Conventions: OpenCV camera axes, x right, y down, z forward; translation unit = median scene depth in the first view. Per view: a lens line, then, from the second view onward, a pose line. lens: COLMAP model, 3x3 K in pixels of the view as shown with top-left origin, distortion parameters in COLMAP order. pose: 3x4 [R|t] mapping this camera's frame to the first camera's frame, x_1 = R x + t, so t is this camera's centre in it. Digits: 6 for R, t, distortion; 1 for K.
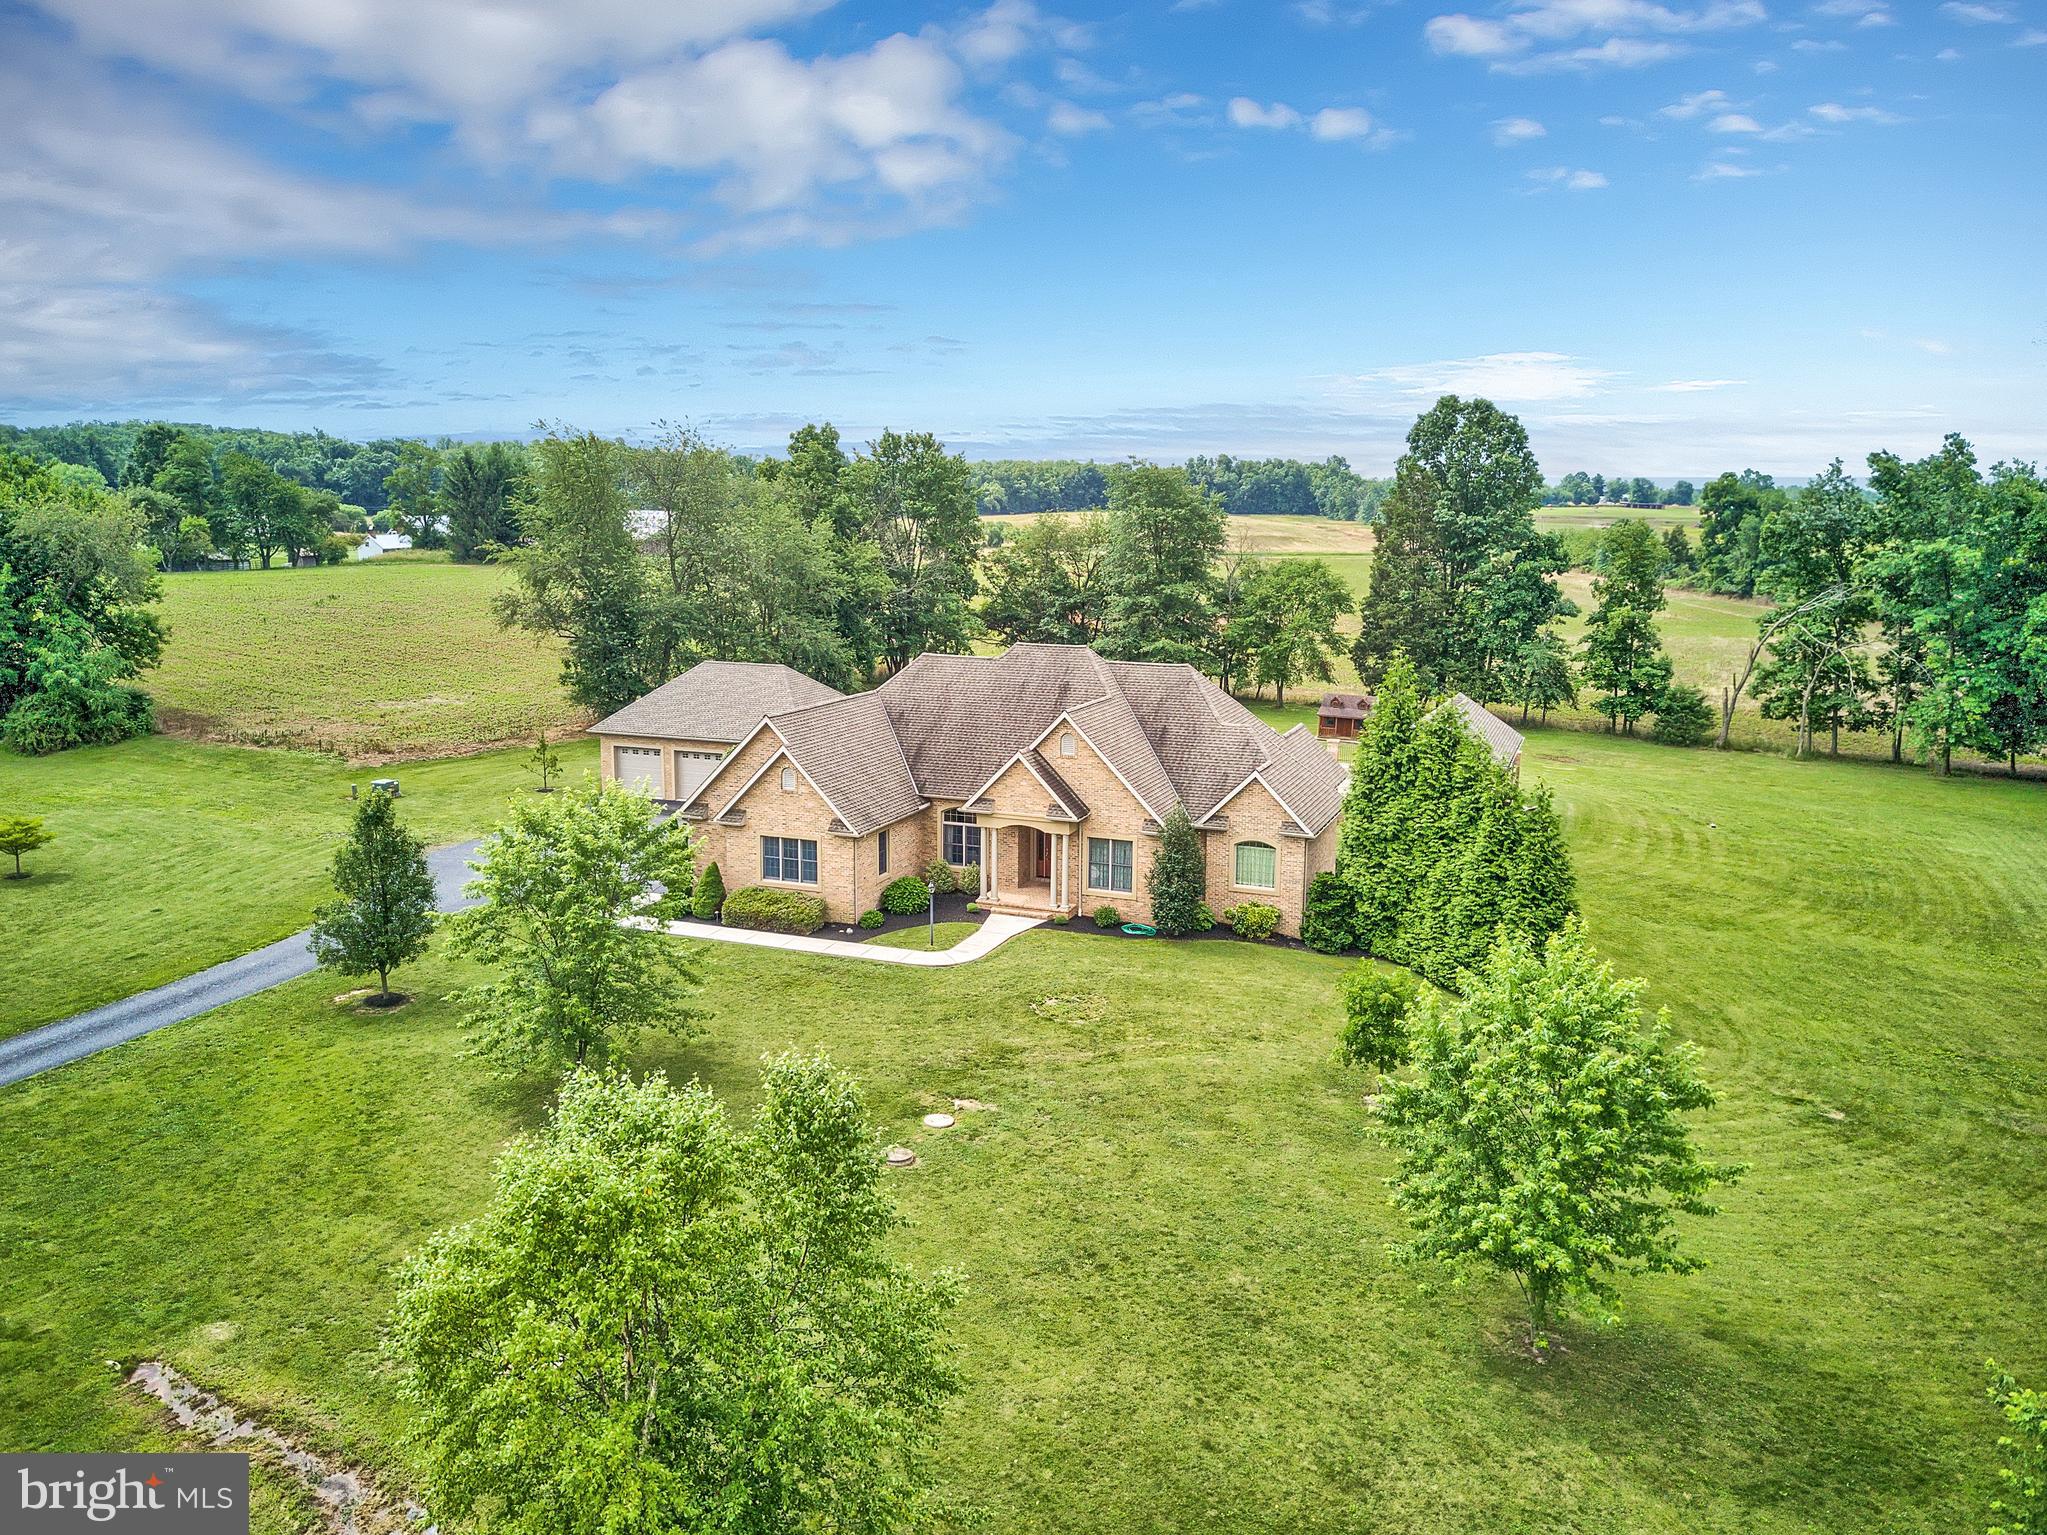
lens RADIAL K [[1568.0, 0, 1023.5], [0, 1568.0, 767.2], [0, 0, 1]] dist [0.021024, 0.008616]
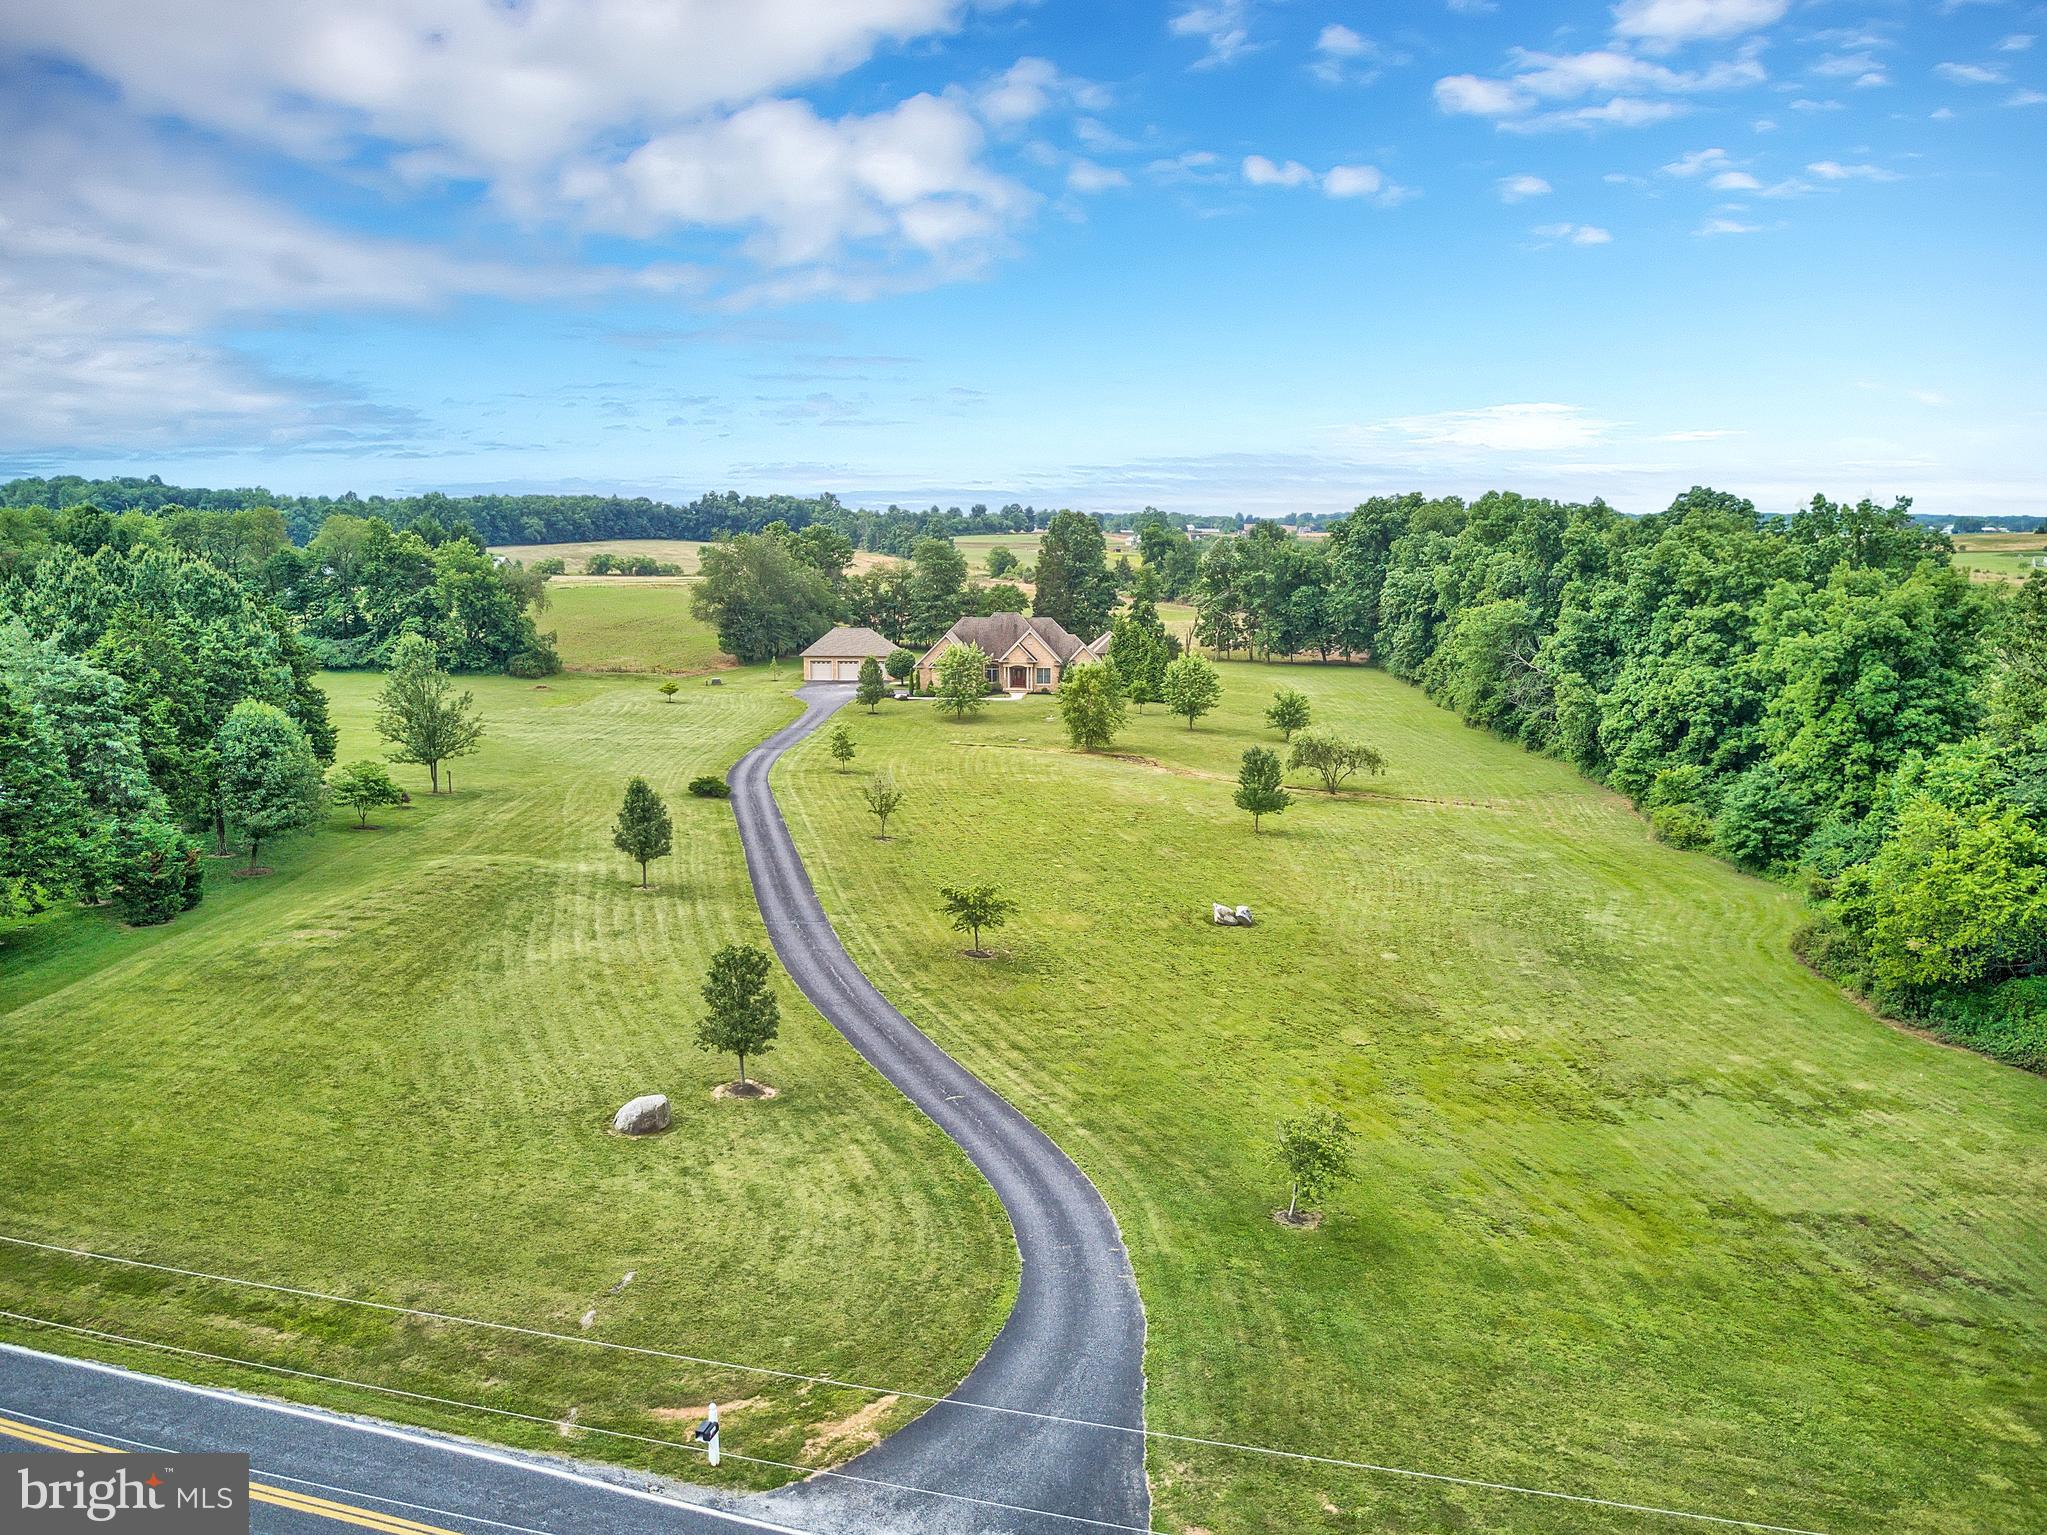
lens RADIAL K [[1566.4, 0, 1030.7], [0, 1566.4, 765.6], [0, 0, 1]] dist [0.021281, 0.004971]
pose [[0.935416, -0.060438, 0.348345, -1.108223], [0.065271, 0.997865, -0.002142, 0.250298], [-0.347471, 0.024741, 0.937364, -2.050776]]
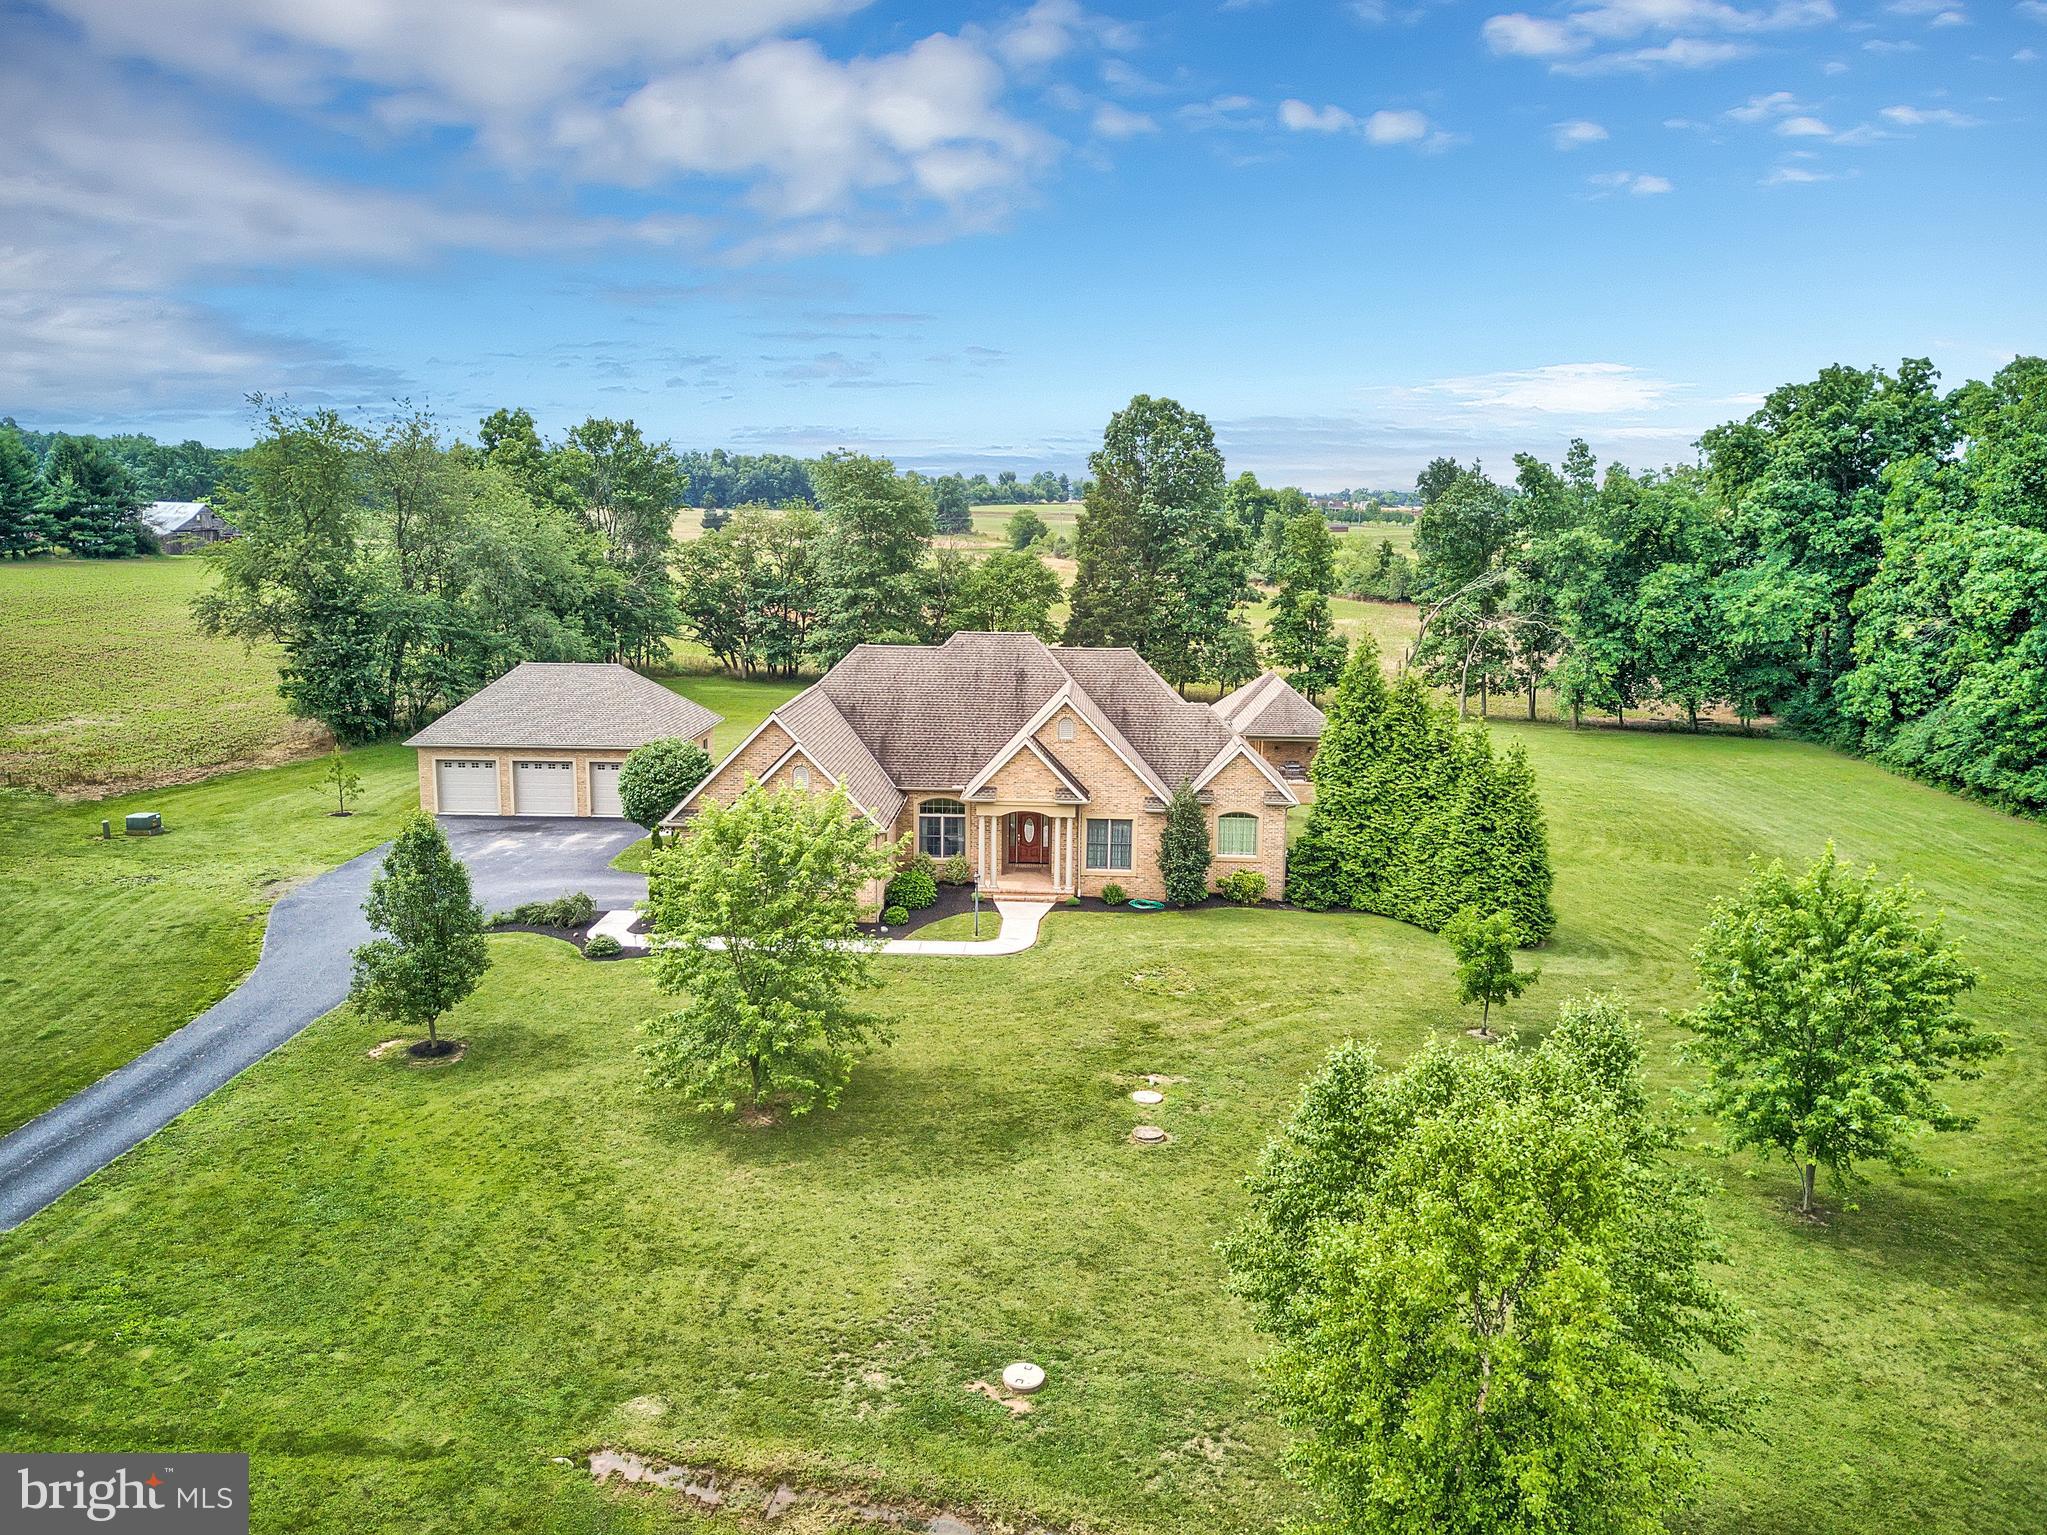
lens RADIAL K [[1568.0, 0, 1023.5], [0, 1568.0, 767.2], [0, 0, 1]] dist [0.021024, 0.008616]
pose [[0.944231, -0.053062, 0.324980, -0.316335], [0.052259, 0.998571, 0.011206, -0.002303], [-0.325111, 0.006402, 0.945654, 0.046508]]
